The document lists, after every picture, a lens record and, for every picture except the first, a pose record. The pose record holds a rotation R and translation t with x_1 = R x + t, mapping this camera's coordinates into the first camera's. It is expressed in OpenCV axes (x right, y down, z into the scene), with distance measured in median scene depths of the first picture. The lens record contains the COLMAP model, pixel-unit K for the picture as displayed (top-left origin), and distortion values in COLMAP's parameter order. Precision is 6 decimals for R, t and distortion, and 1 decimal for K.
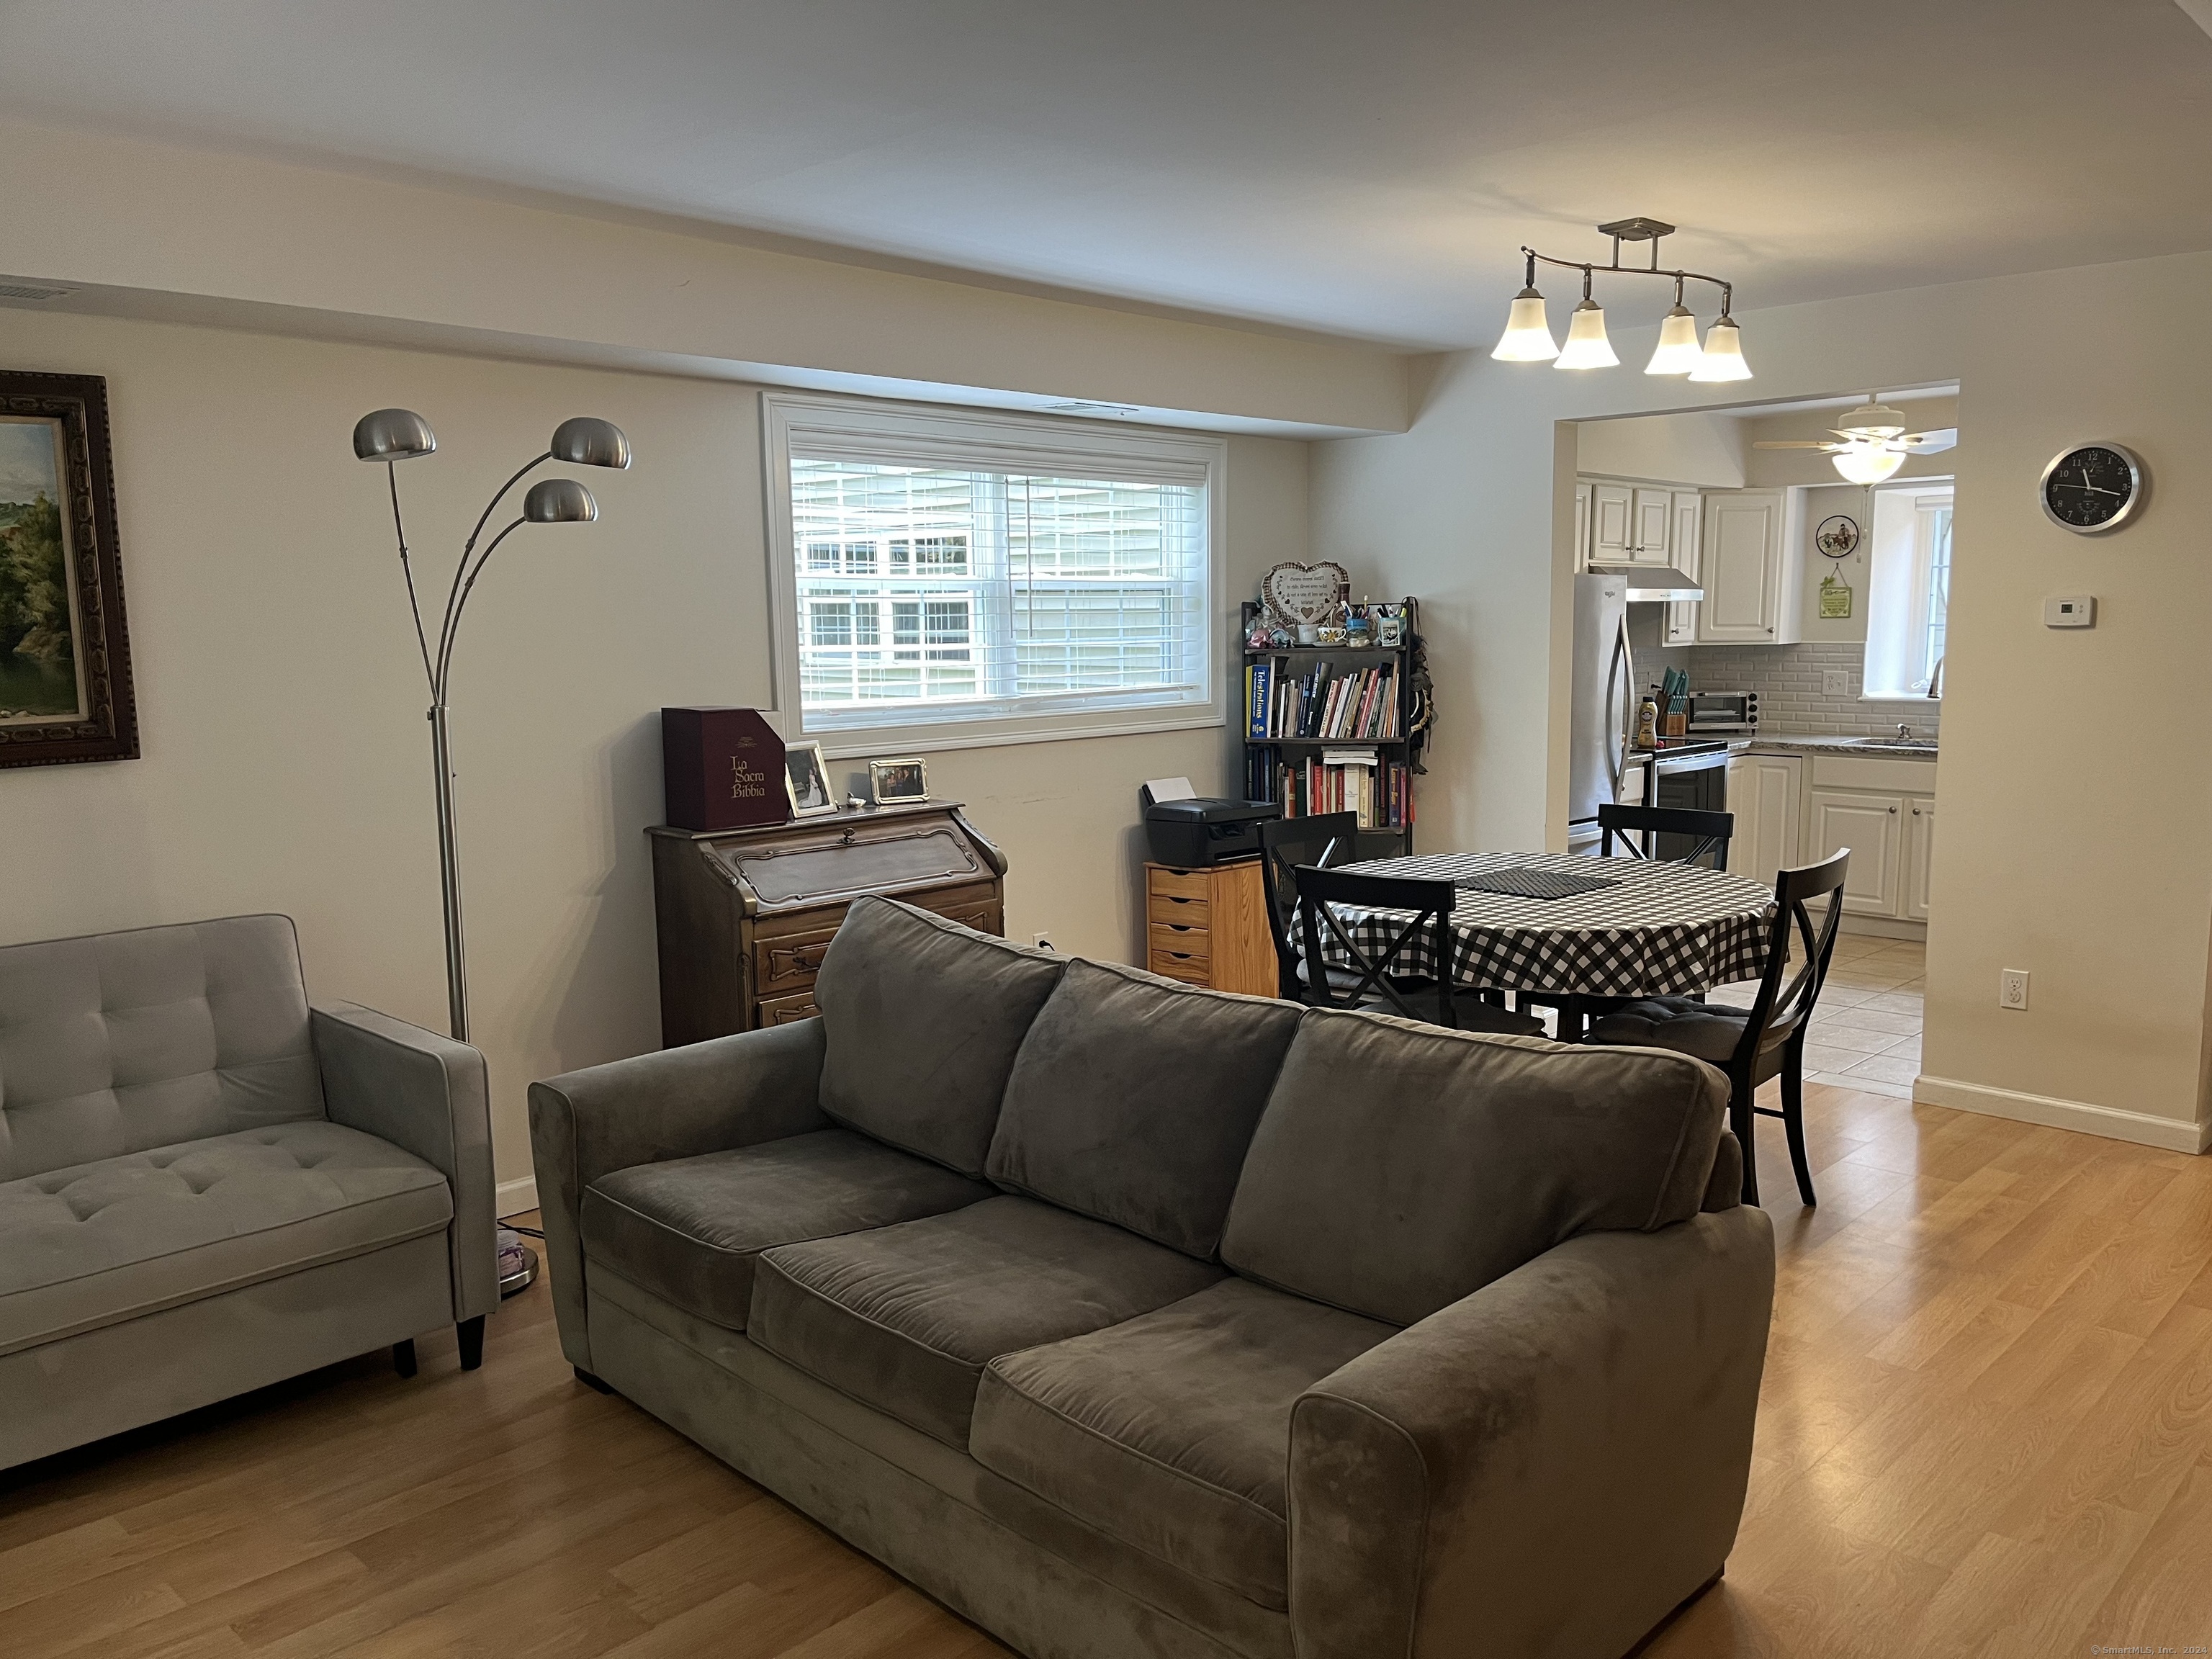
lens RADIAL K [[1674.7, 0, 1121.5], [0, 1674.7, 839.4], [0, 0, 1]] dist [0.072956, -0.095841]
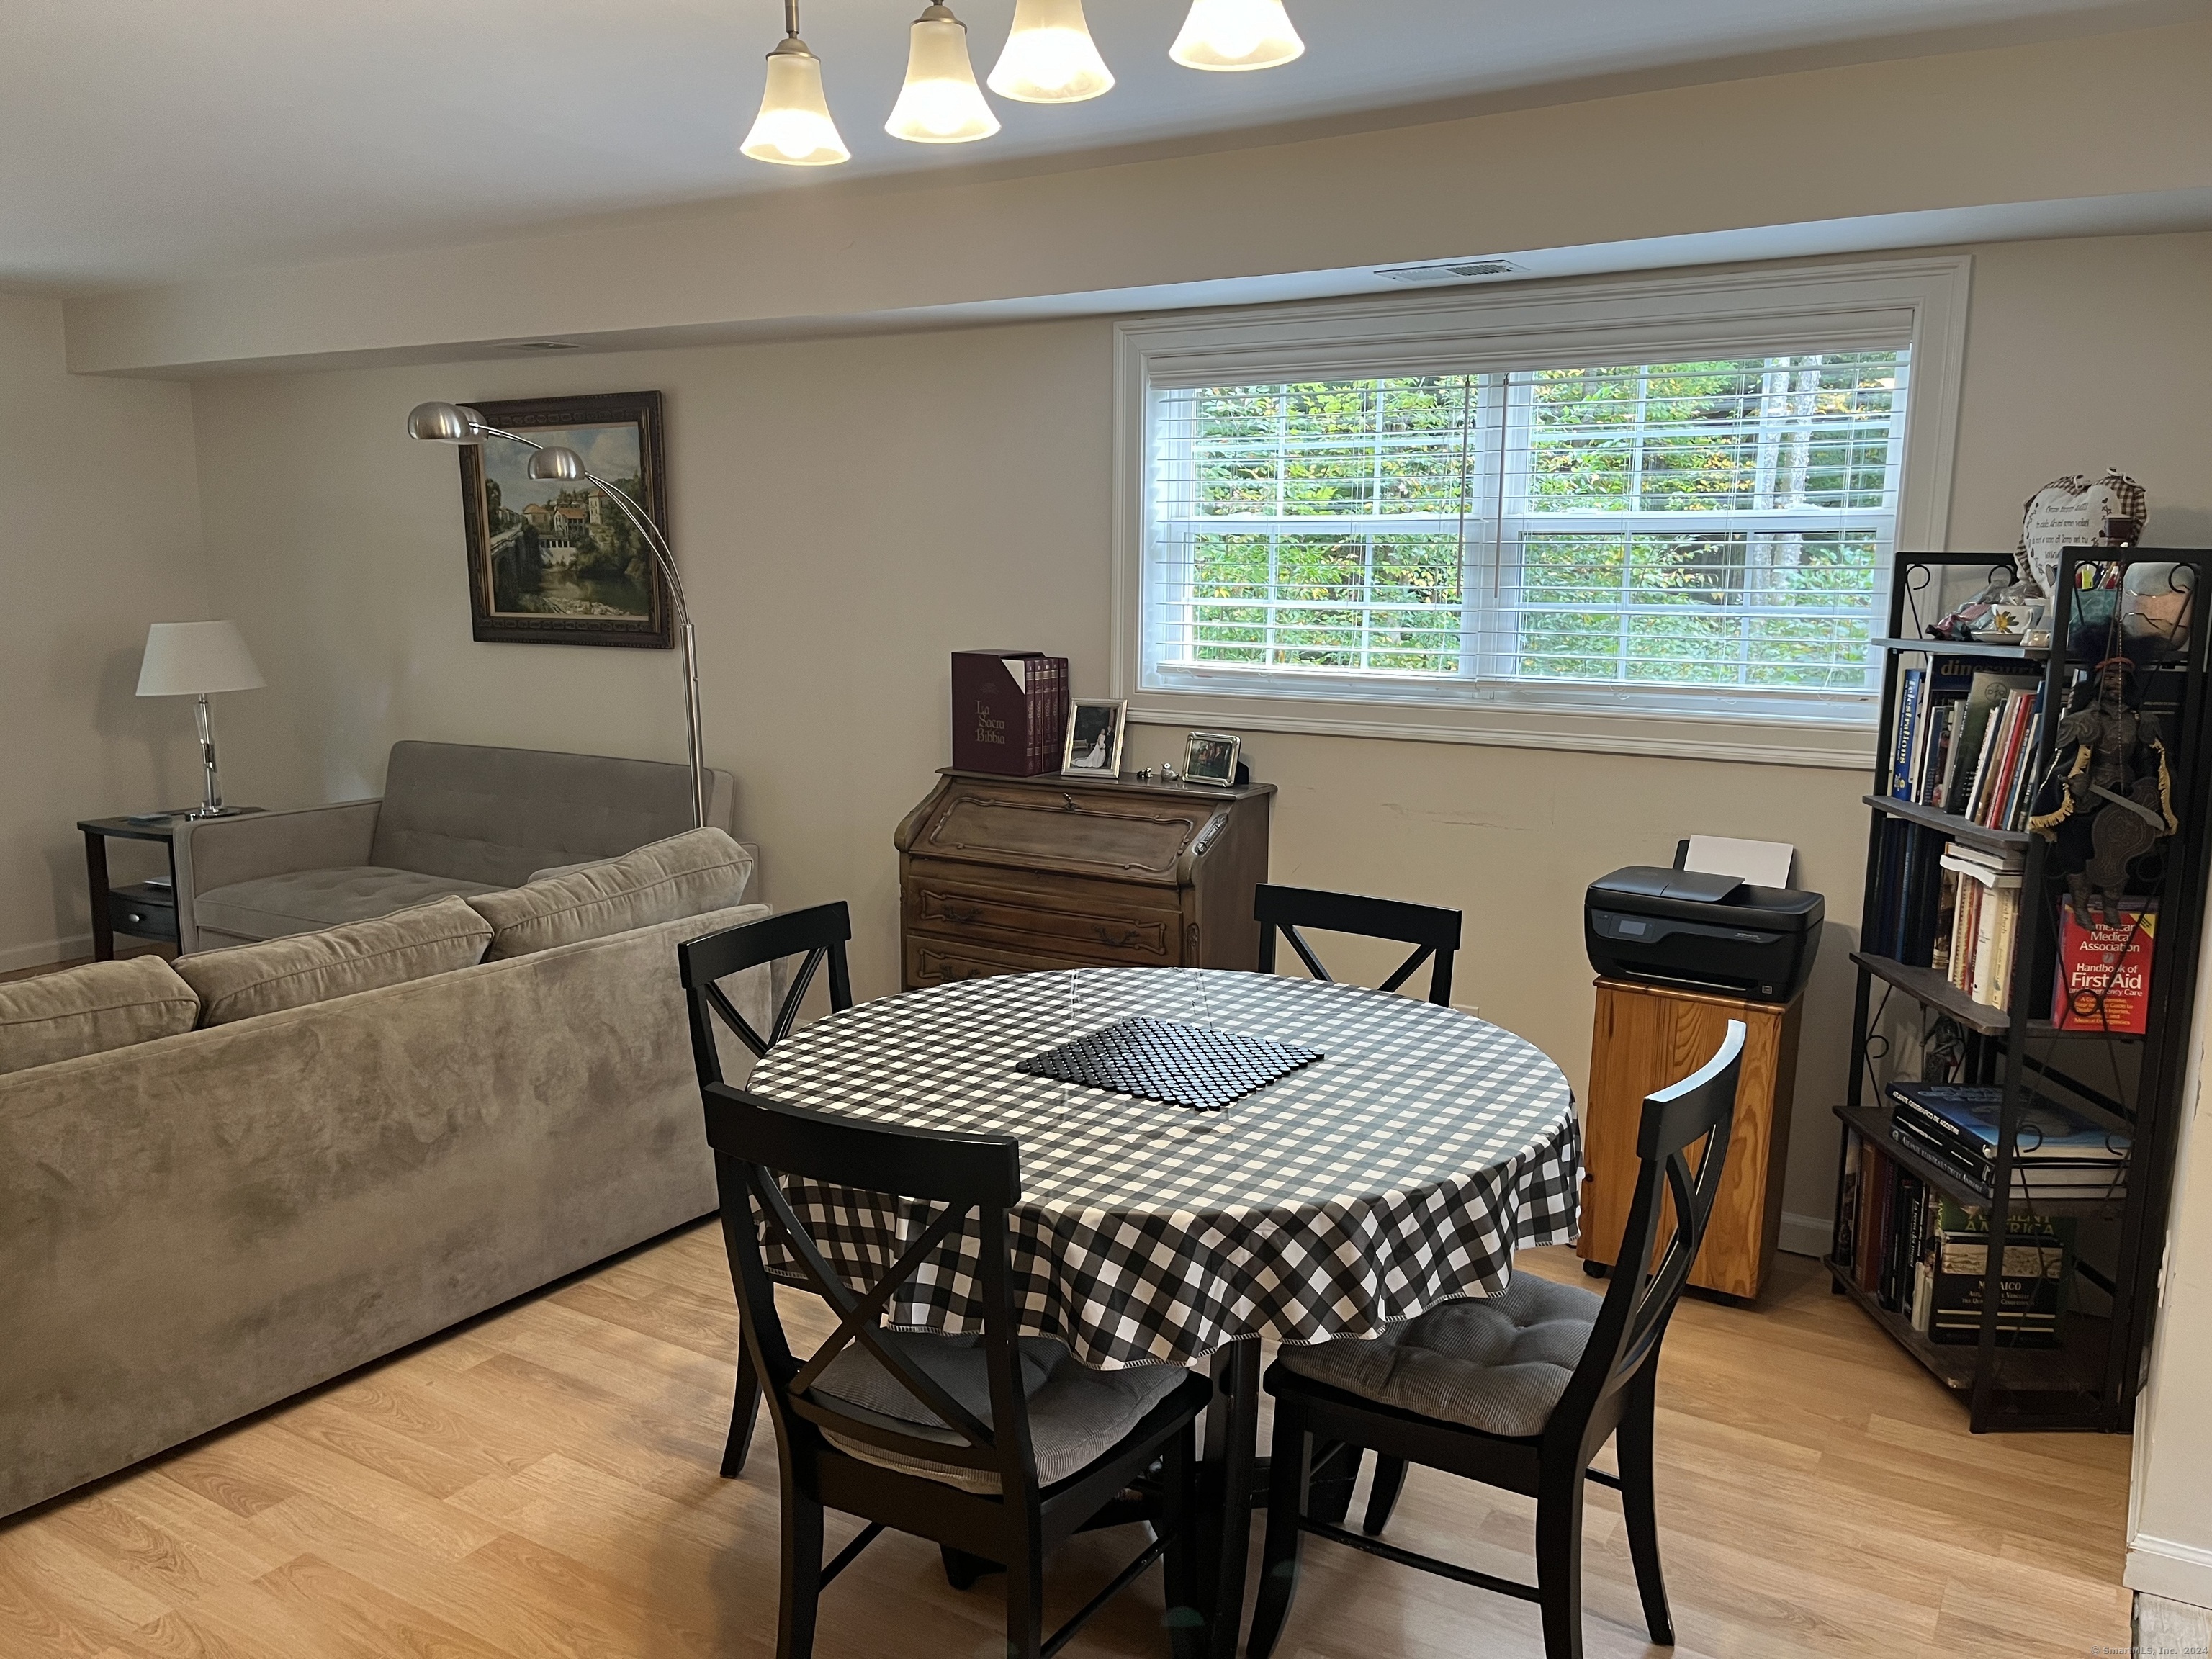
lens RADIAL K [[1674.7, 0, 1112.7], [0, 1674.7, 834.0], [0, 0, 1]] dist [0.072956, -0.095841]
pose [[0.215515, 0.171431, -0.961335, 0.721359], [-0.143911, 0.979296, 0.142372, -0.117680], [0.965838, 0.107664, 0.235724, 0.794585]]
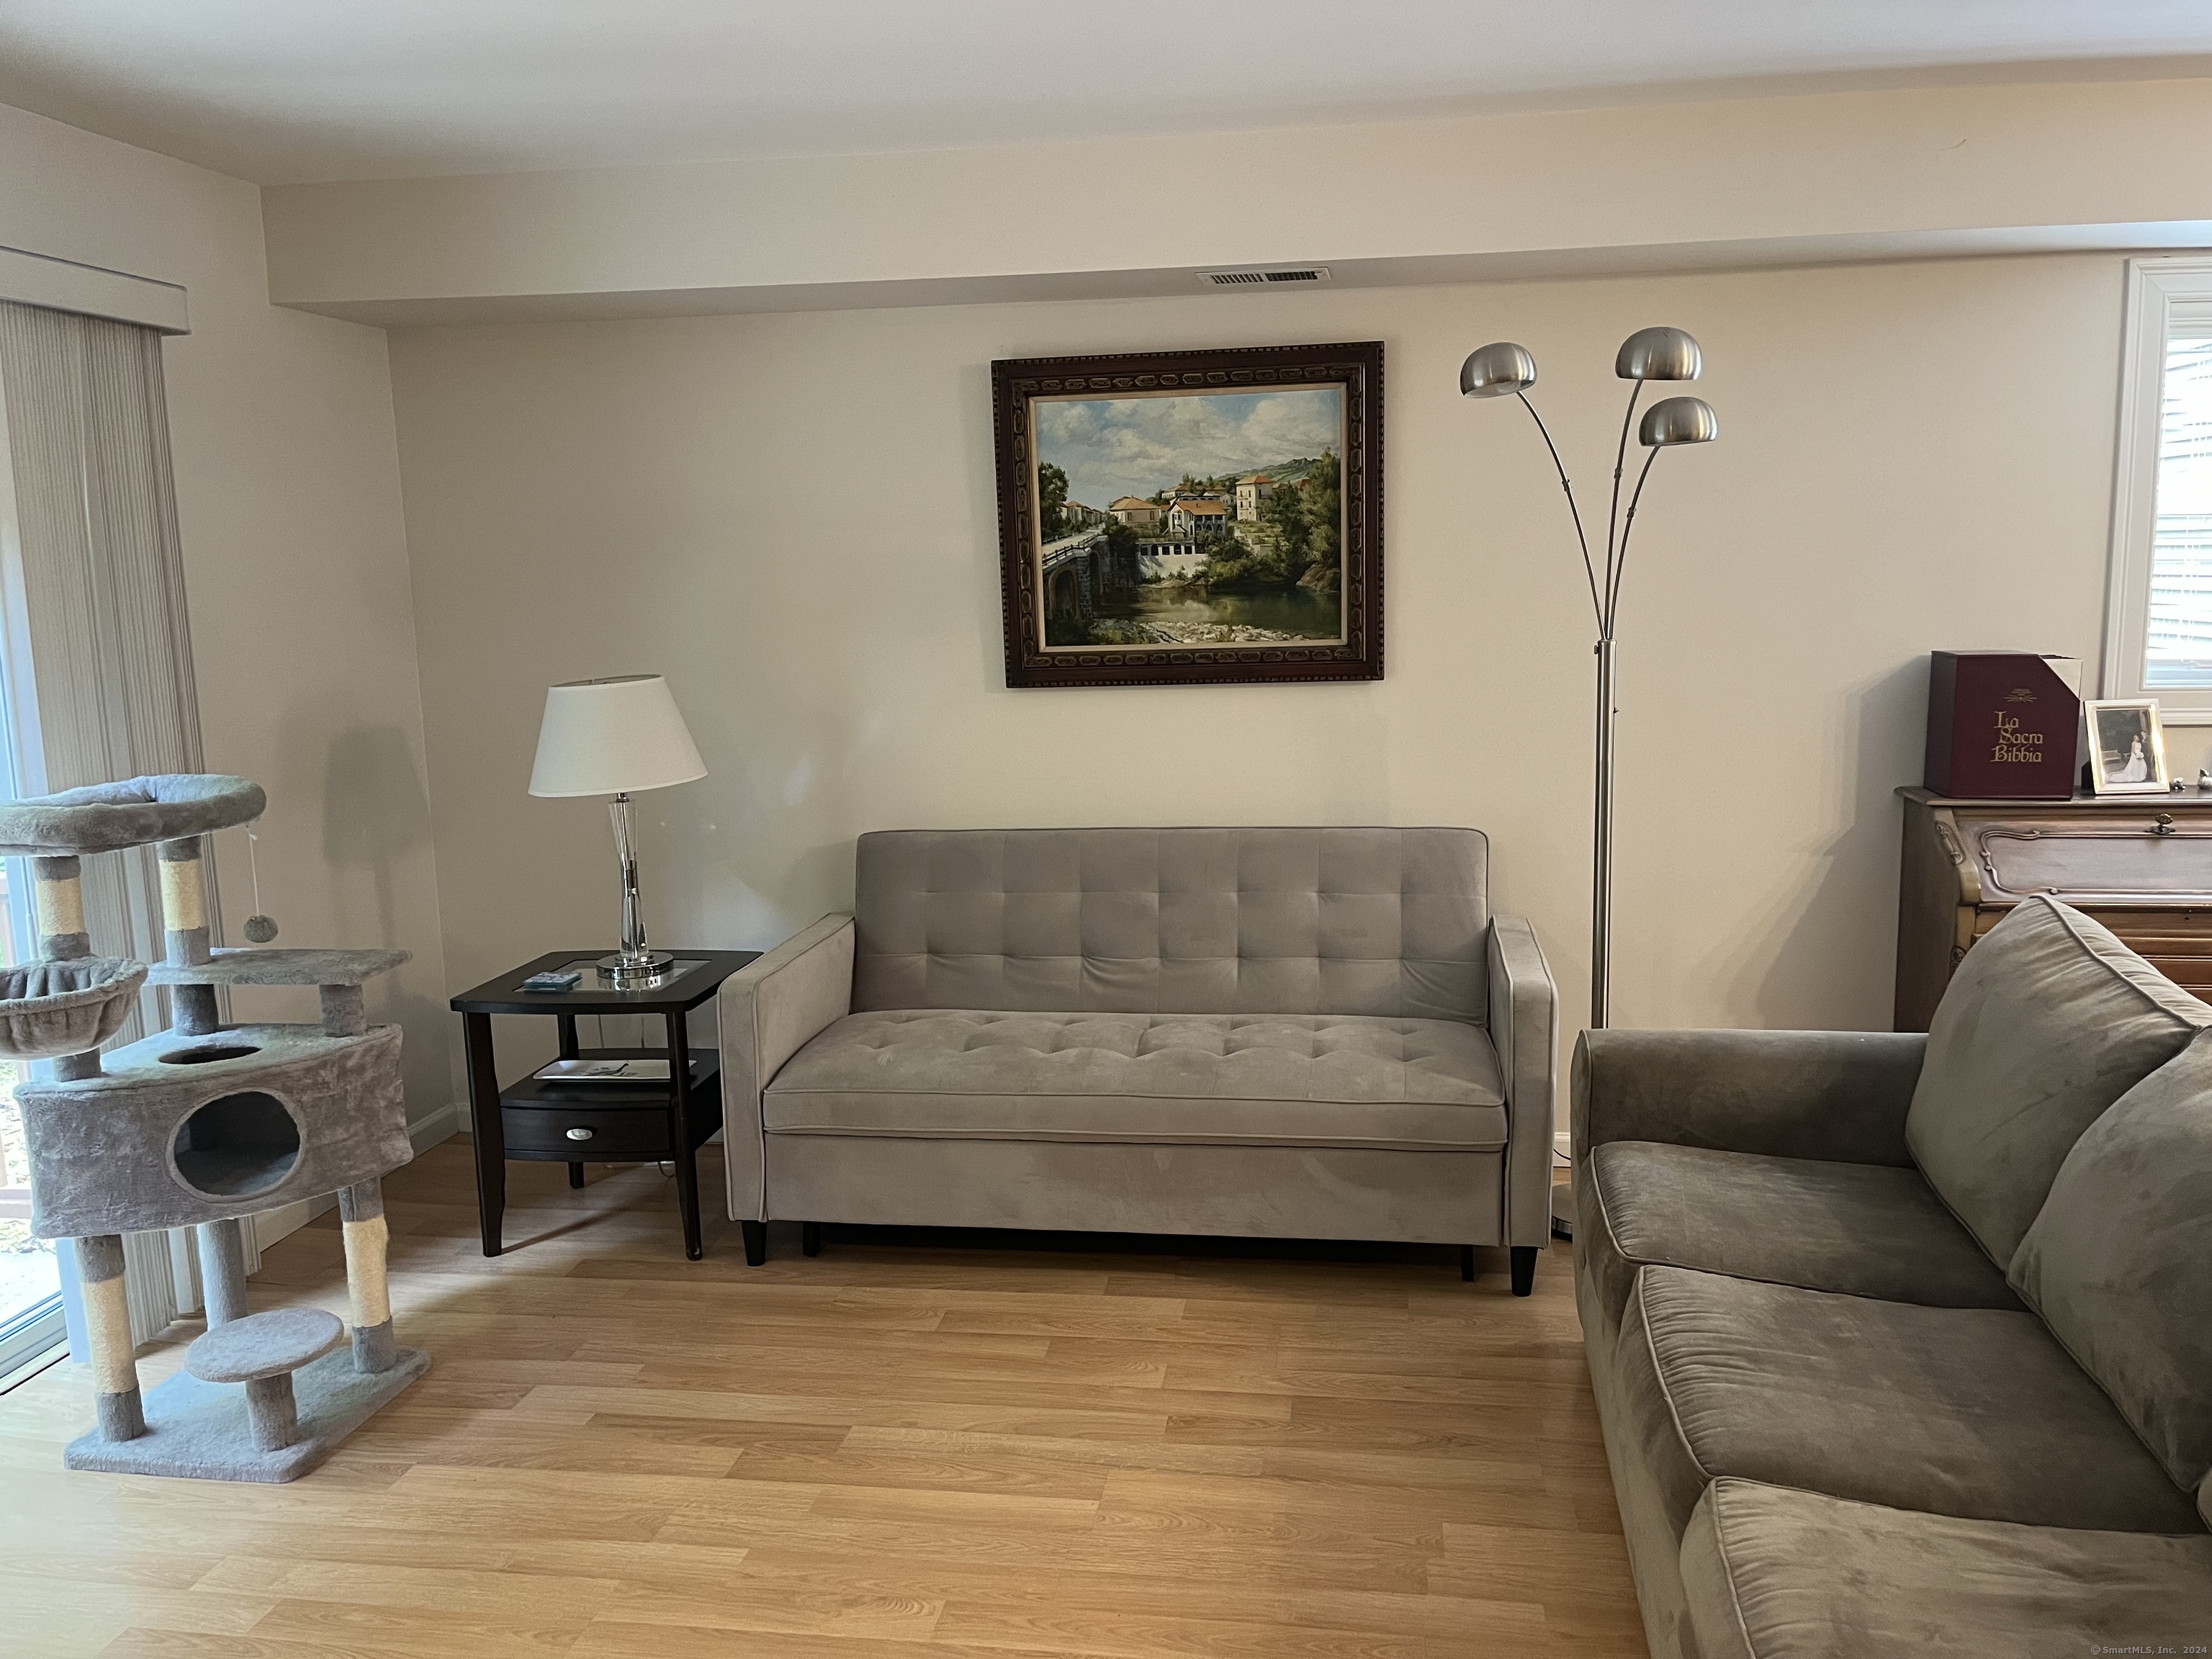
lens RADIAL K [[1674.7, 0, 1129.5], [0, 1674.7, 846.3], [0, 0, 1]] dist [0.072956, -0.095841]
pose [[0.581932, 0.129137, -0.802919, 0.186868], [-0.095926, 0.991319, 0.089914, -0.016401], [0.807560, 0.024697, 0.589268, 0.151053]]
